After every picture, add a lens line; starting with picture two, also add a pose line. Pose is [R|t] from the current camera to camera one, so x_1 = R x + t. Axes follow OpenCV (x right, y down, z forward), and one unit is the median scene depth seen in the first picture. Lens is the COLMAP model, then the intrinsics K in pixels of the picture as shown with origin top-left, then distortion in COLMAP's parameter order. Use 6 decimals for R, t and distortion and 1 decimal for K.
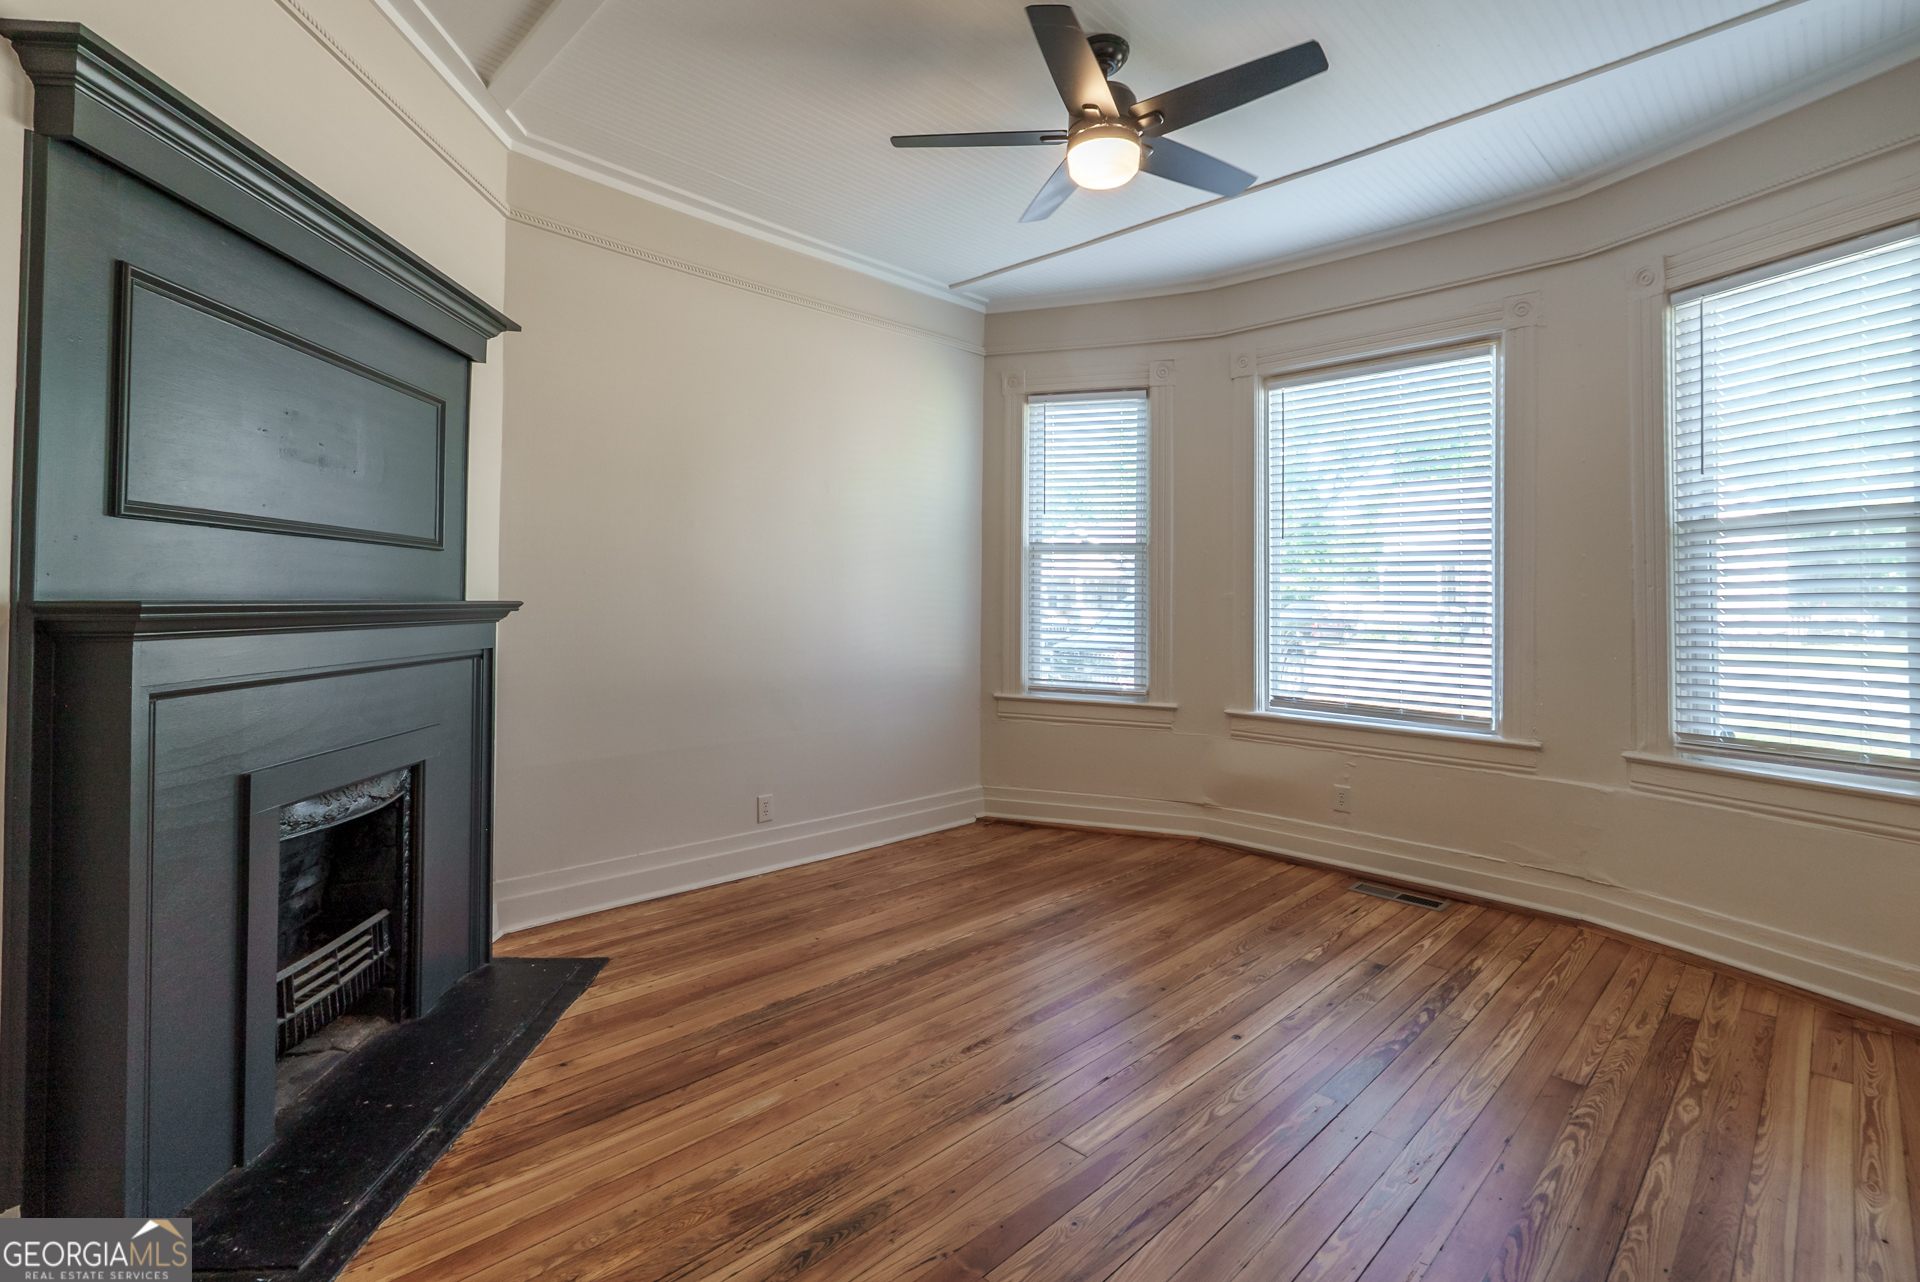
lens RADIAL K [[897.2, 0, 954.9], [0, 897.2, 584.9], [0, 0, 1]] dist [0.003917, 0.000293]
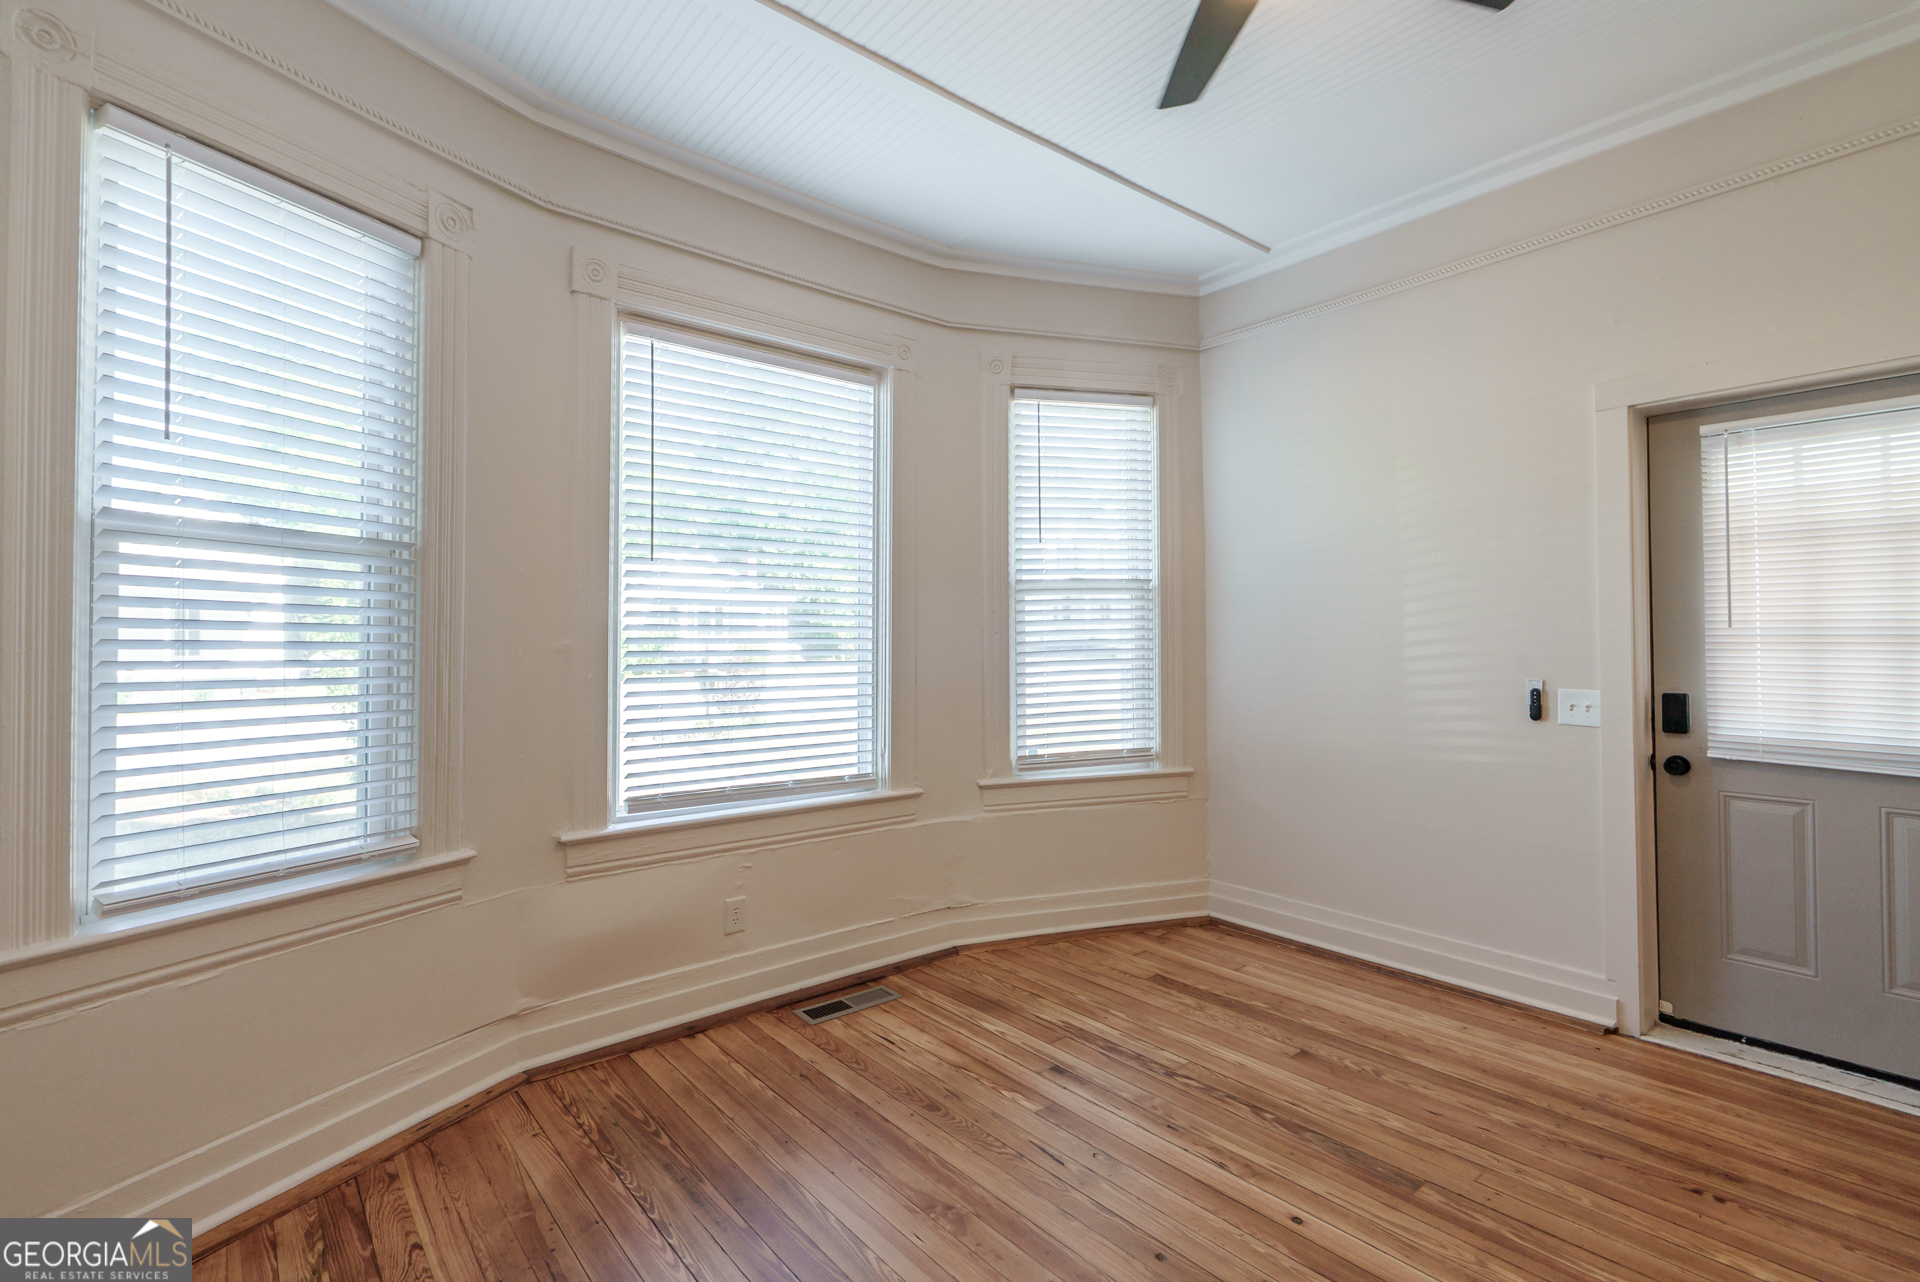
lens RADIAL K [[877.8, 0, 956.6], [0, 877.8, 631.9], [0, 0, 1]] dist [0.000621, 0.000489]
pose [[0.094327, 0.005560, 0.995526, -0.362086], [-0.004629, 0.999976, -0.005147, 0.004876], [-0.995531, -0.004123, 0.094350, 0.955464]]
